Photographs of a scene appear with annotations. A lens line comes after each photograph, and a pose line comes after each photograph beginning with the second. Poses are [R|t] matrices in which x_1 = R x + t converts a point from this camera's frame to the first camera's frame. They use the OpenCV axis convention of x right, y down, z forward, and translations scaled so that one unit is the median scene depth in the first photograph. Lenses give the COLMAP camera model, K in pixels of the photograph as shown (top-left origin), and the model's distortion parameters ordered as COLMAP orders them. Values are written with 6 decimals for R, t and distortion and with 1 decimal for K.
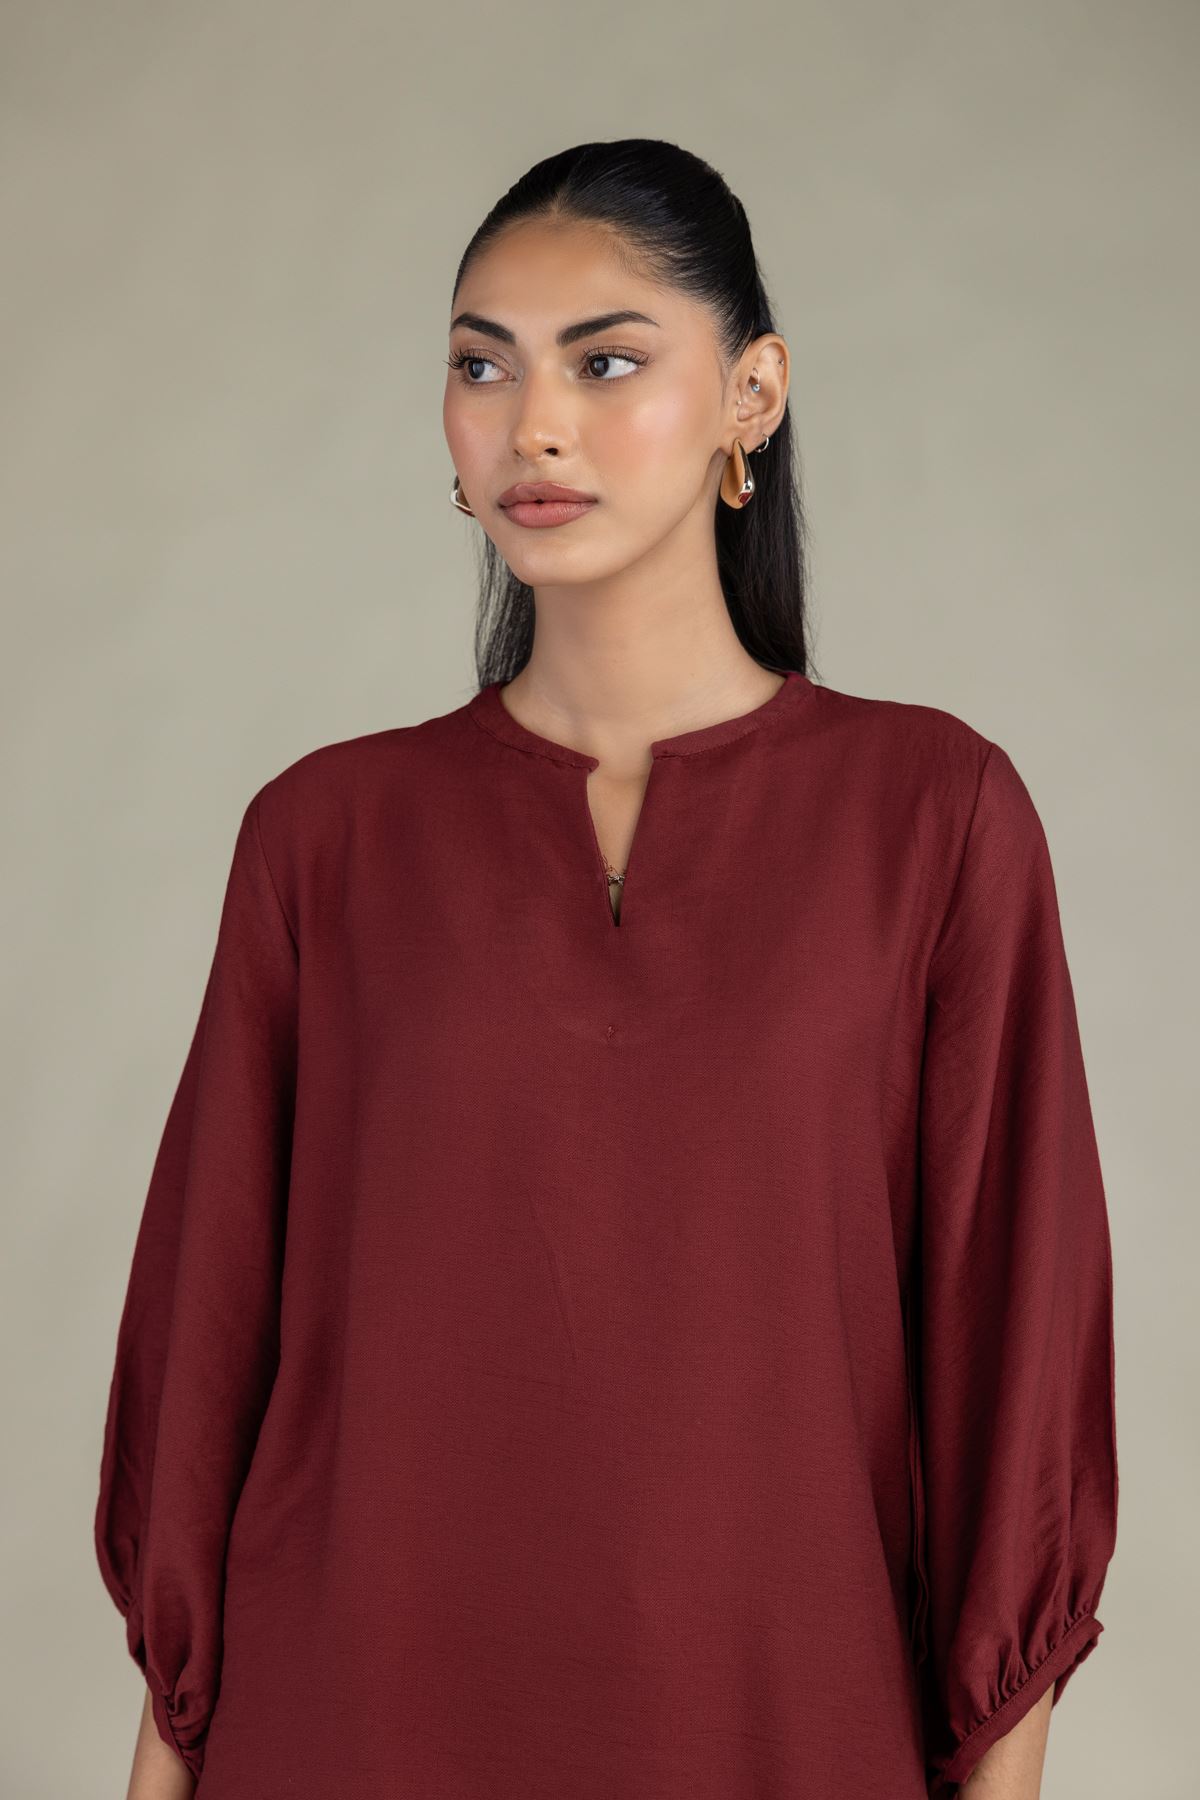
lens RADIAL K [[3736.3, 0, 600.0], [0, 3736.3, 900.0], [0, 0, 1]] dist [0.343272, -0.067637]
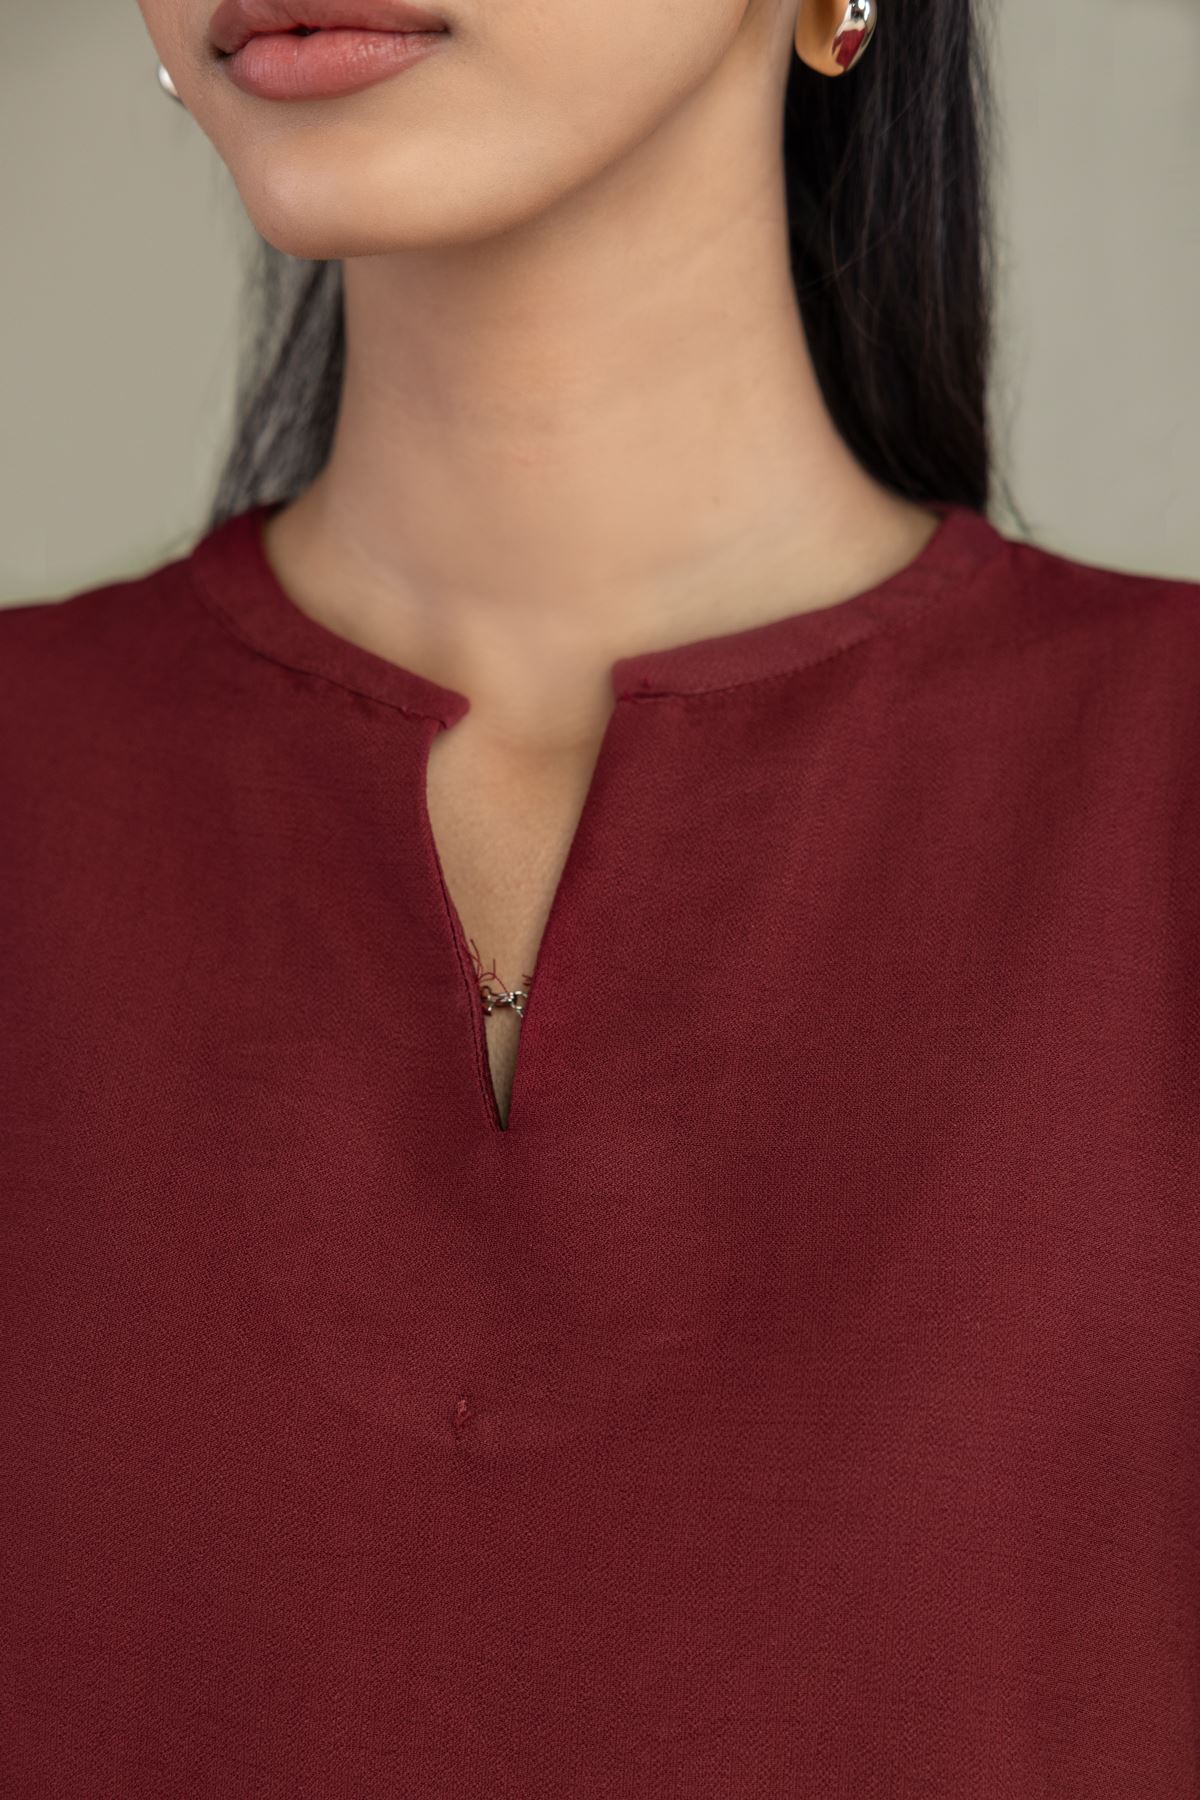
lens RADIAL K [[3576.1, 0, 600.0], [0, 3576.1, 900.0], [0, 0, 1]] dist [-0.061943, -0.128232]
pose [[0.998107, 0.027160, -0.055188, 0.035403], [-0.024310, 0.998369, 0.051658, -0.036922], [0.056501, -0.050218, 0.997139, 0.623632]]
